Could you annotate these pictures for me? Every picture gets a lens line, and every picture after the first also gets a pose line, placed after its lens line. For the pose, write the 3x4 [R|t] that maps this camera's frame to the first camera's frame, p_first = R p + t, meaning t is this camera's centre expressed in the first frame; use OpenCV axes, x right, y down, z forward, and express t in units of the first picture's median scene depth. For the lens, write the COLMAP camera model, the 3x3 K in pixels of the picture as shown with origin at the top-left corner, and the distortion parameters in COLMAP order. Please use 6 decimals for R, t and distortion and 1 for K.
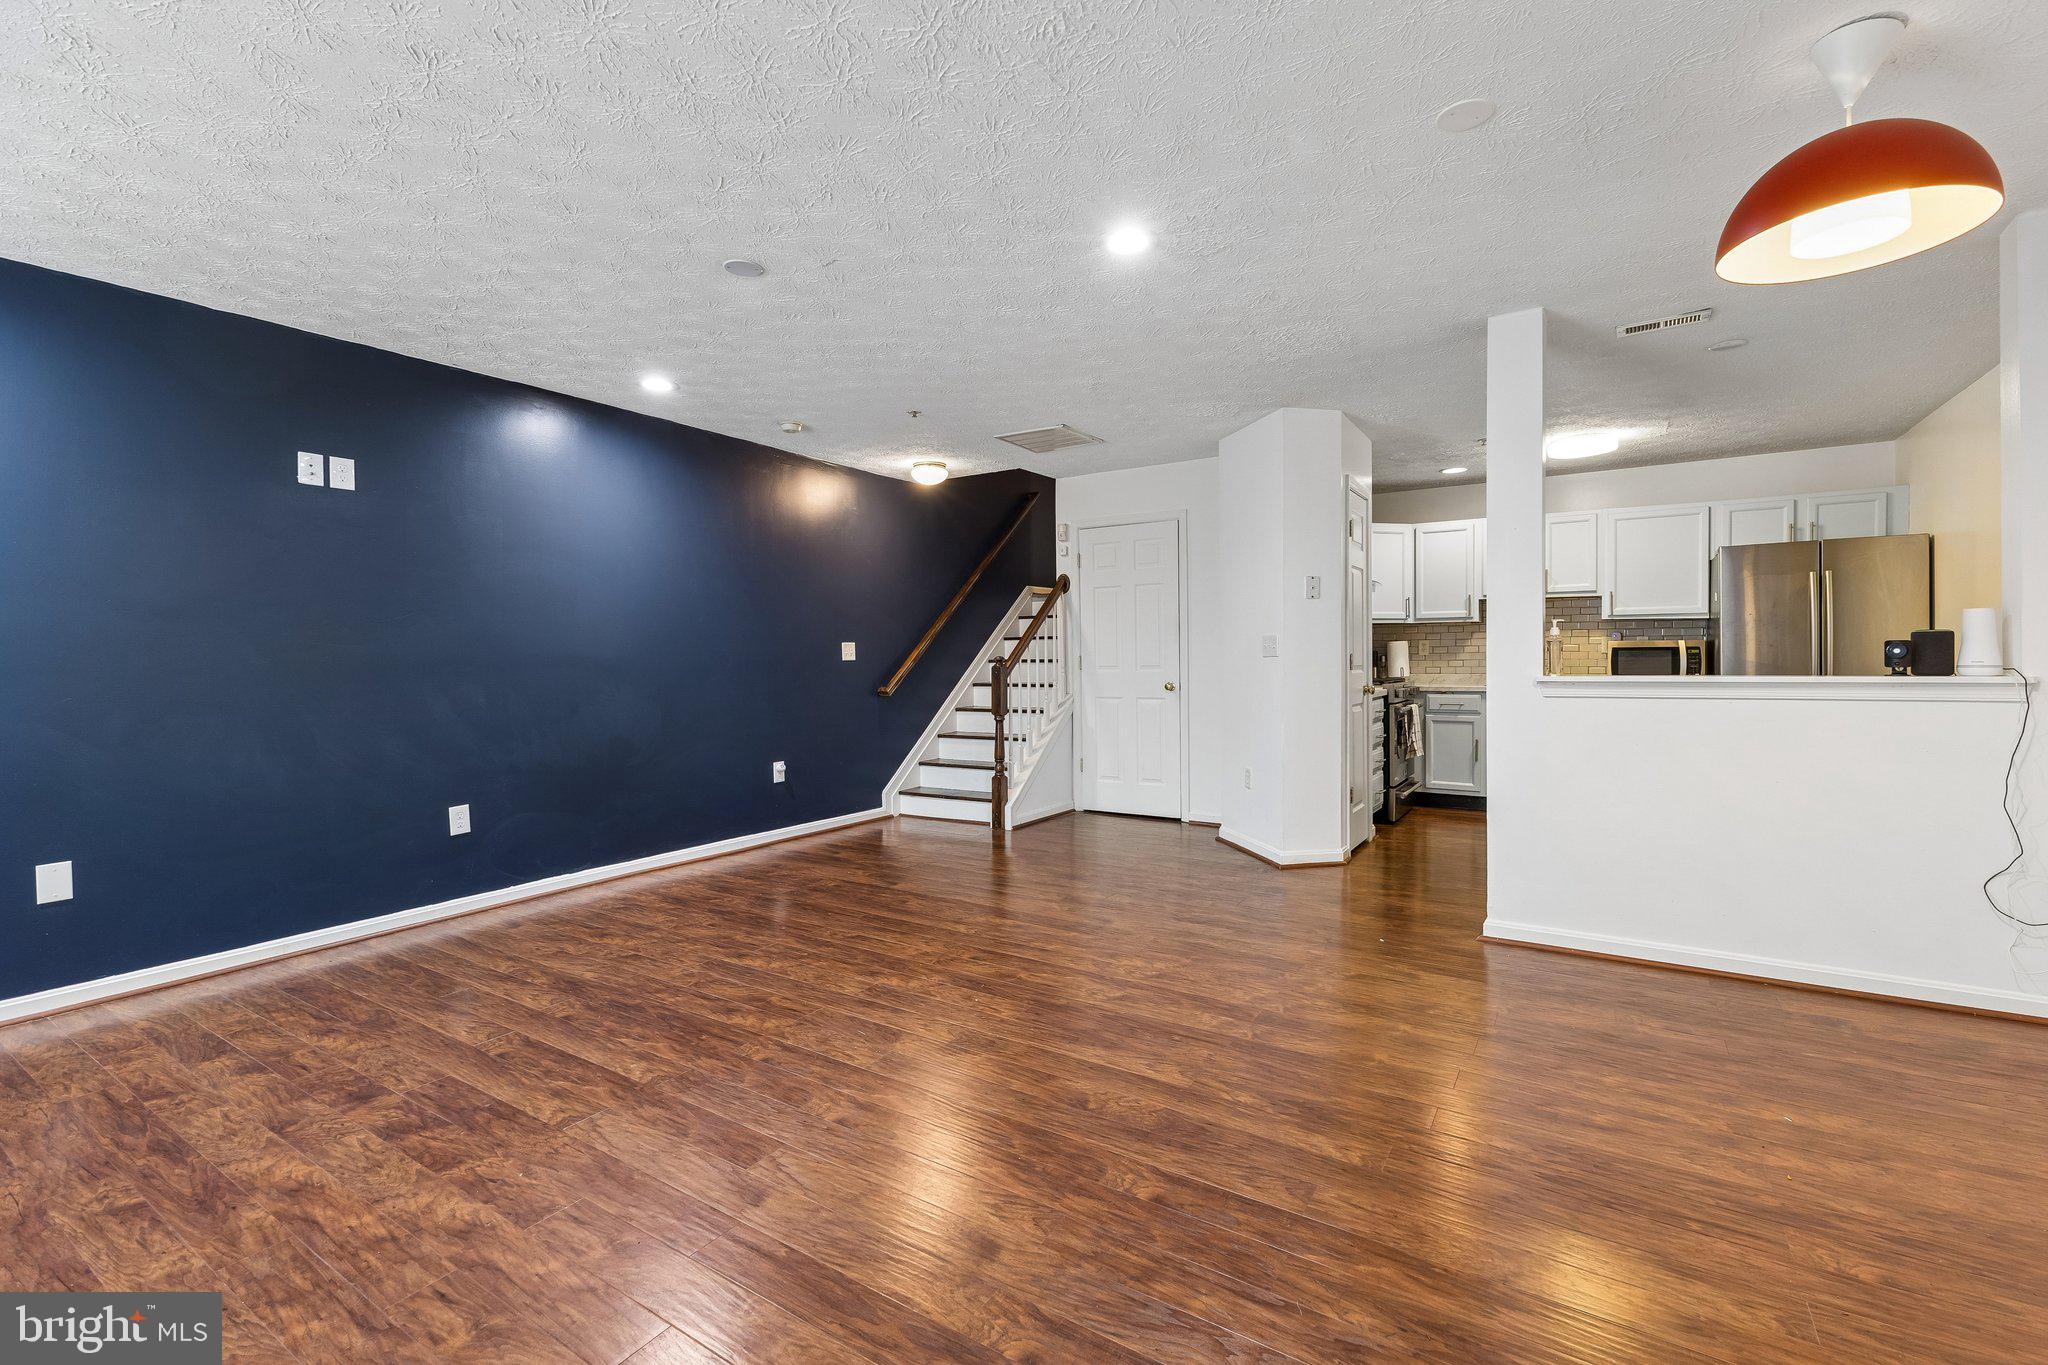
lens RADIAL K [[894.9, 0, 1021.1], [0, 894.9, 664.7], [0, 0, 1]] dist [0.008615, 0.000077]
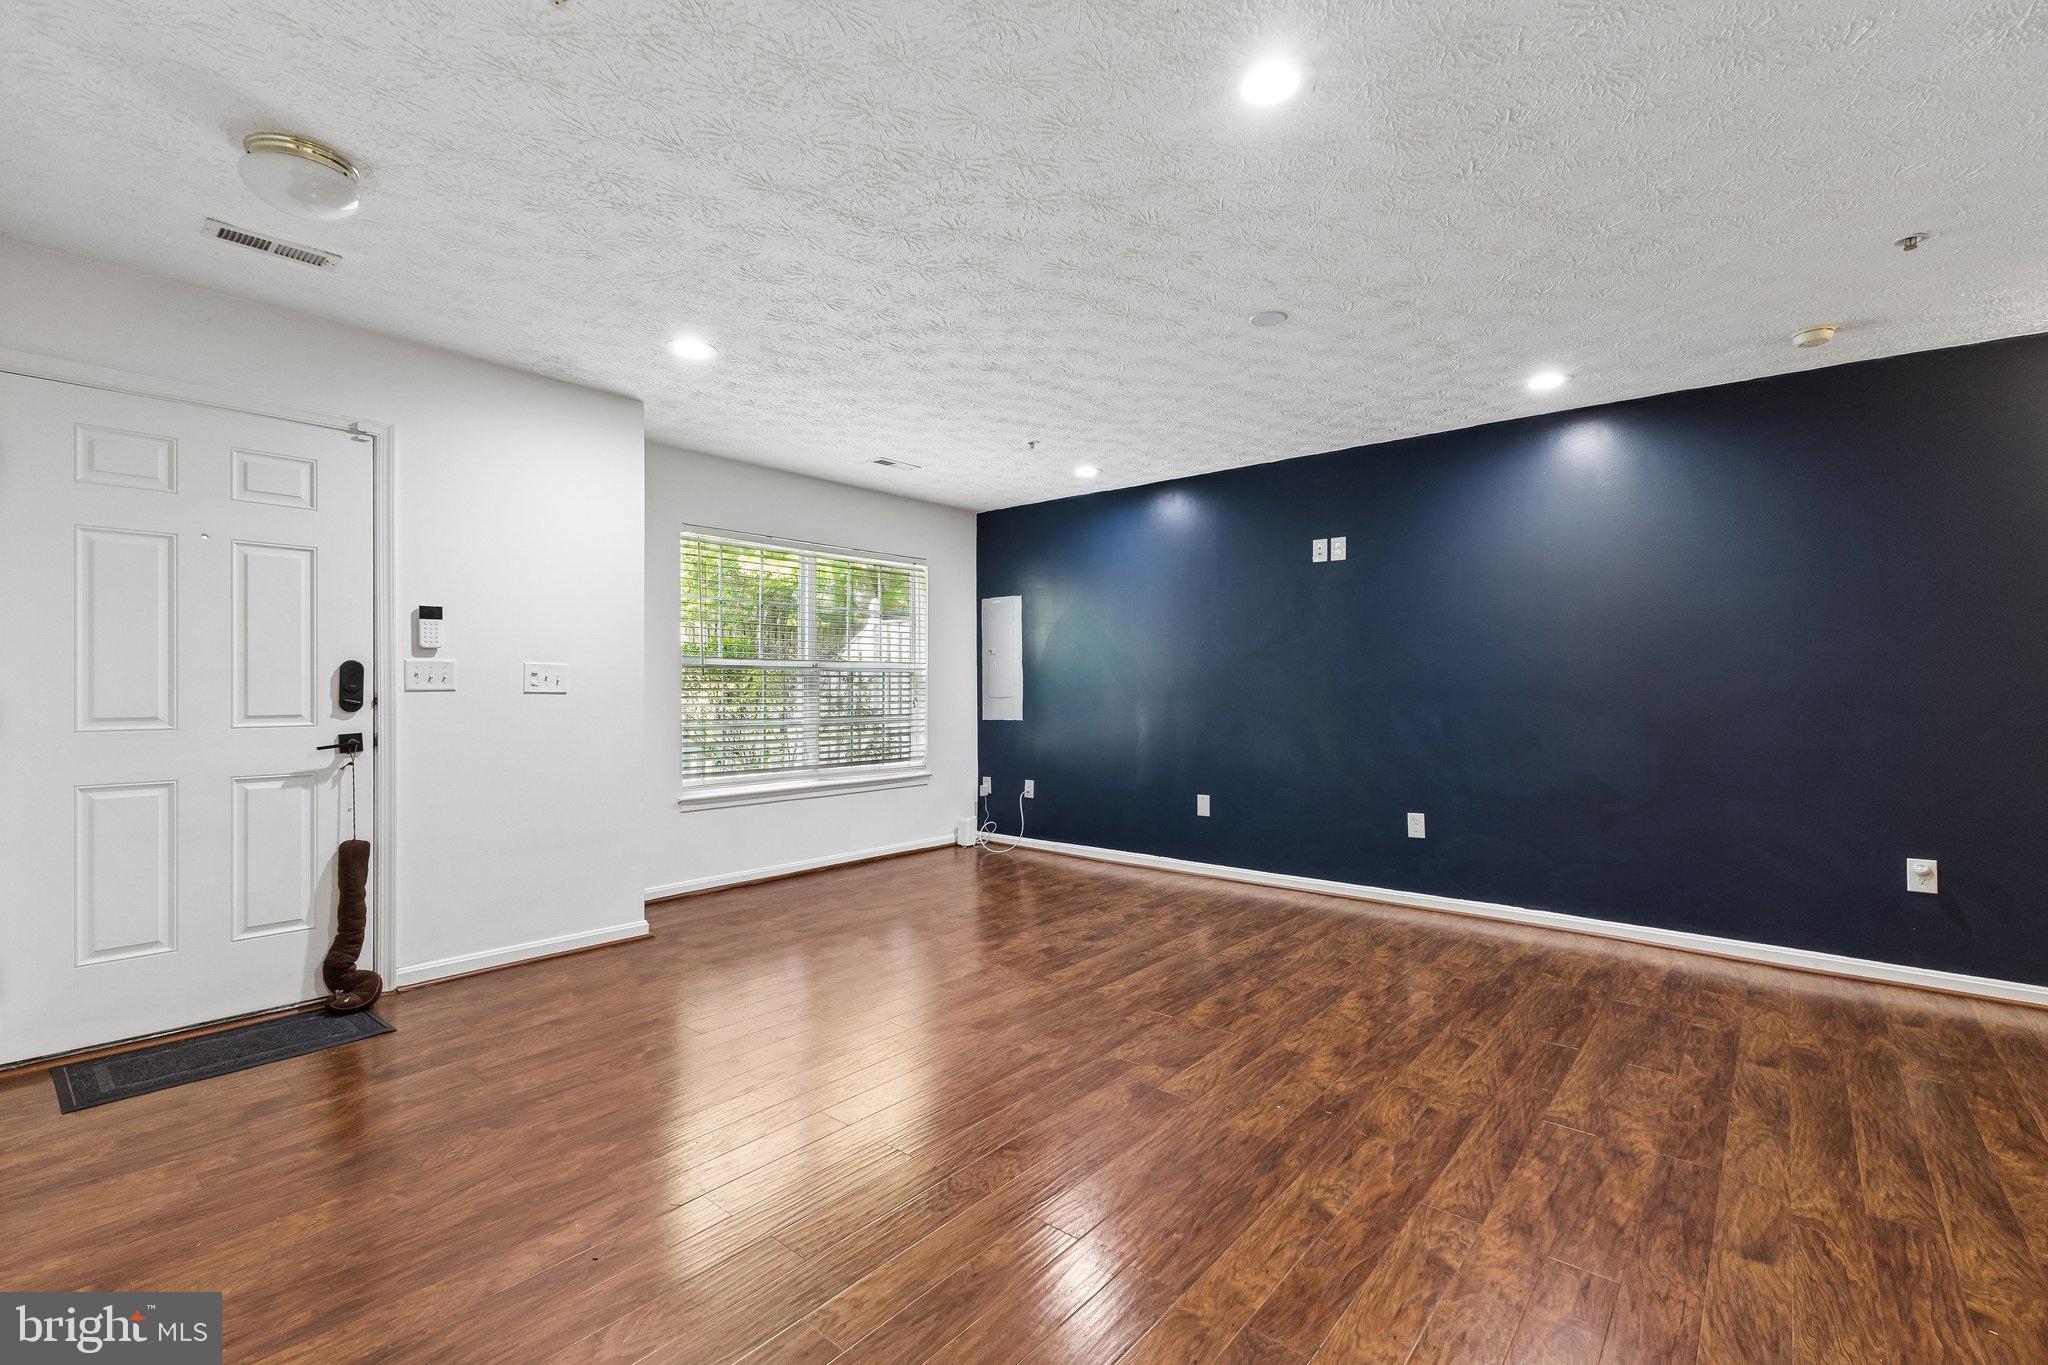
lens RADIAL K [[892.4, 0, 1022.8], [0, 892.4, 692.2], [0, 0, 1]] dist [0.016664, -0.004536]
pose [[-0.124505, 0.015221, -0.992102, 0.699665], [-0.011091, 0.999799, 0.016731, -0.016085], [0.992157, 0.013087, -0.124312, 0.763515]]
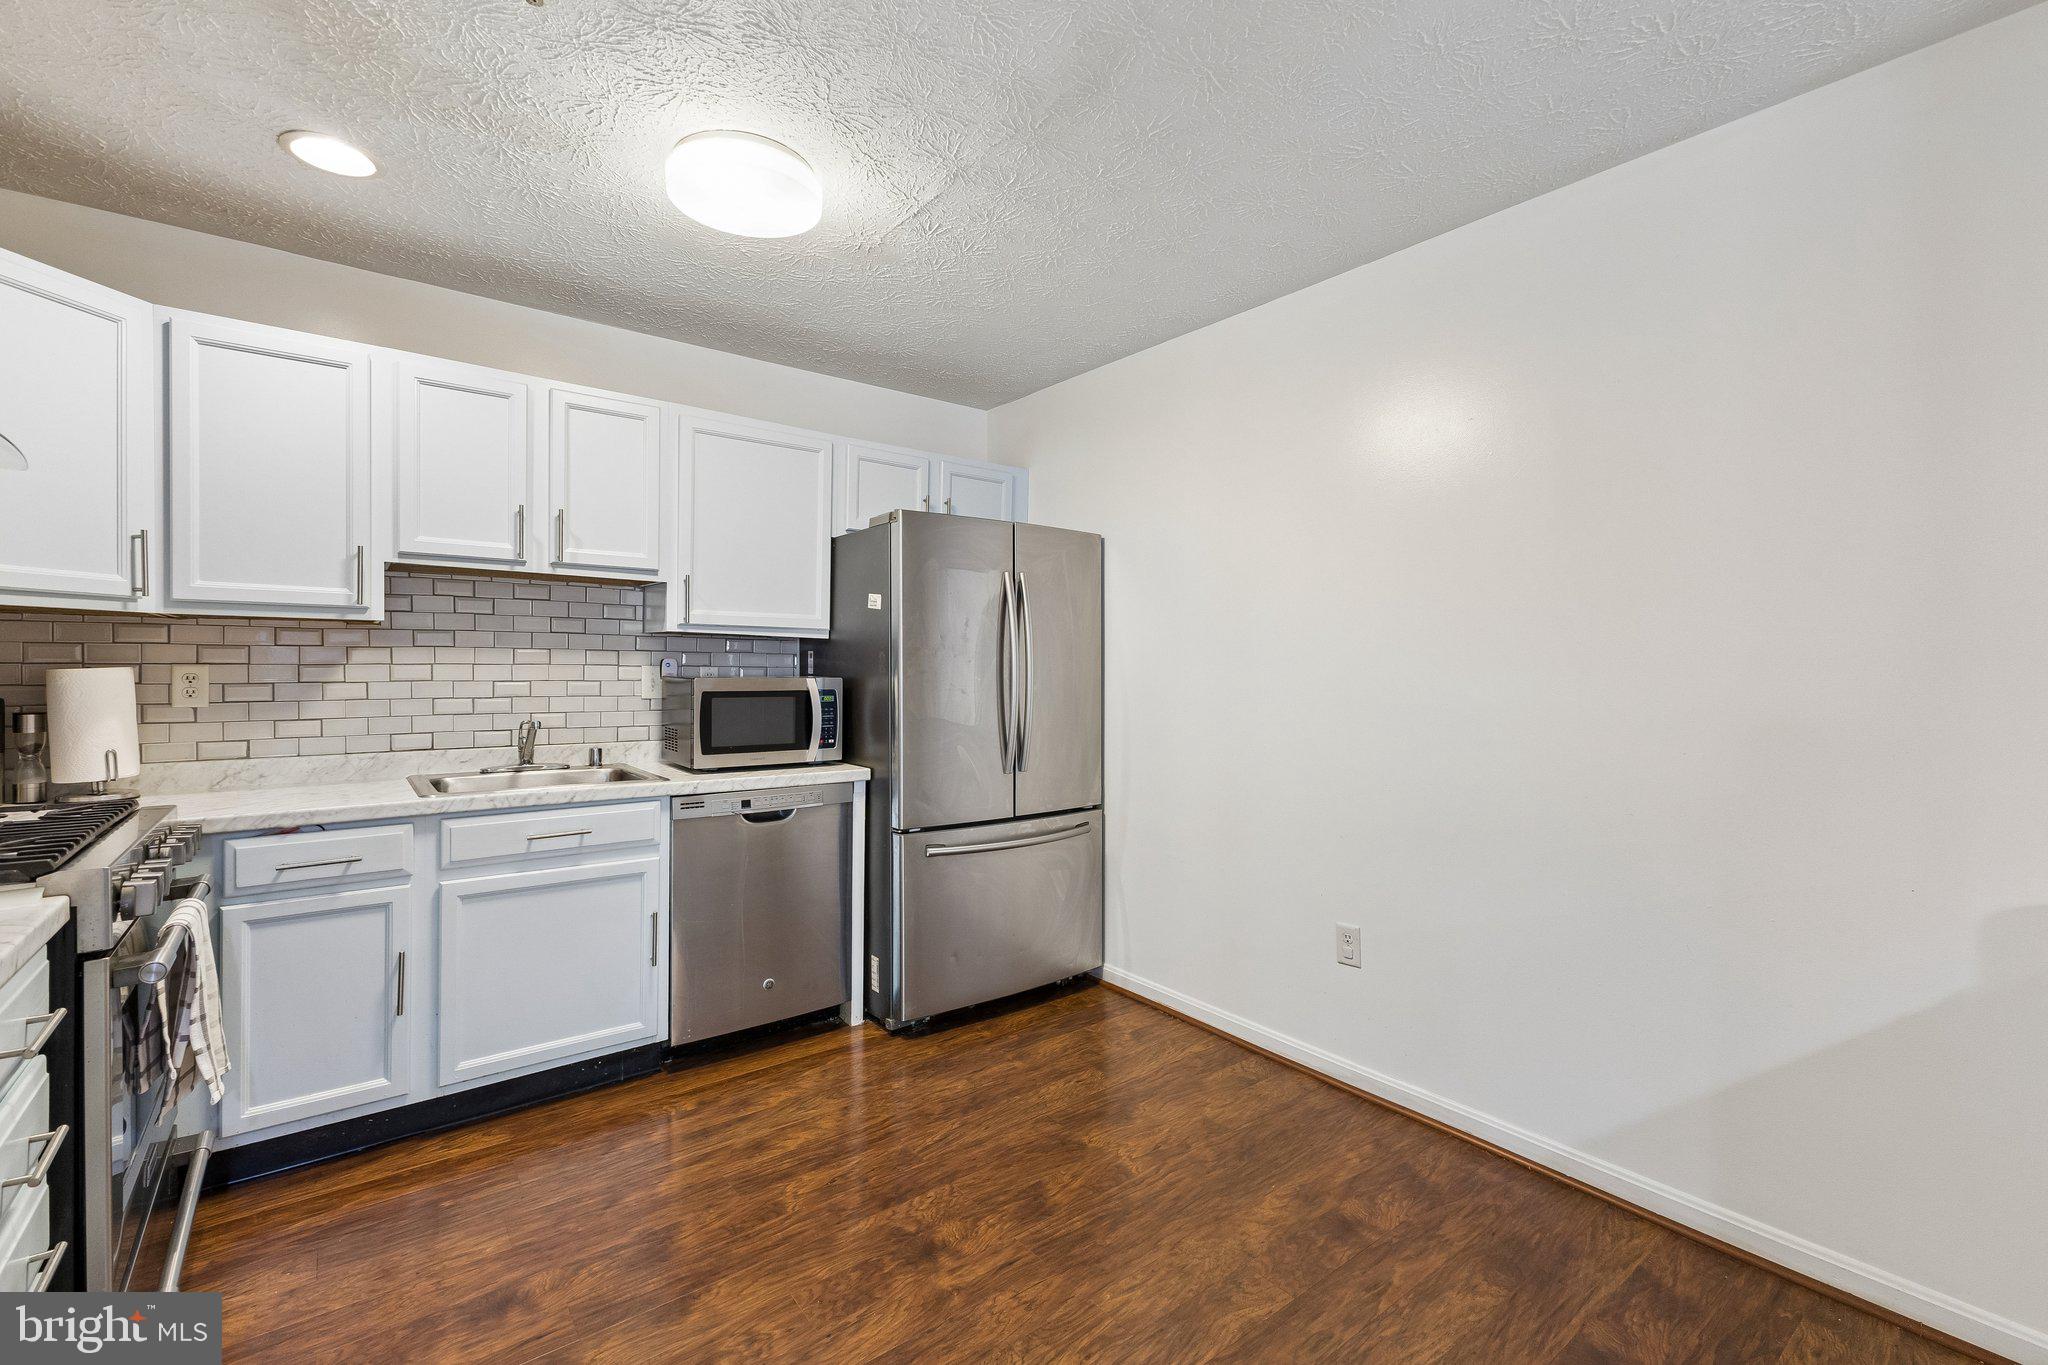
lens RADIAL K [[885.9, 0, 1015.0], [0, 885.9, 677.5], [0, 0, 1]] dist [0.010211, -0.000148]
pose [[0.332792, -0.000406, 0.943000, 0.483489], [-0.001332, 0.999999, 0.000900, -0.049196], [-0.942999, -0.001555, 0.332791, 1.231522]]
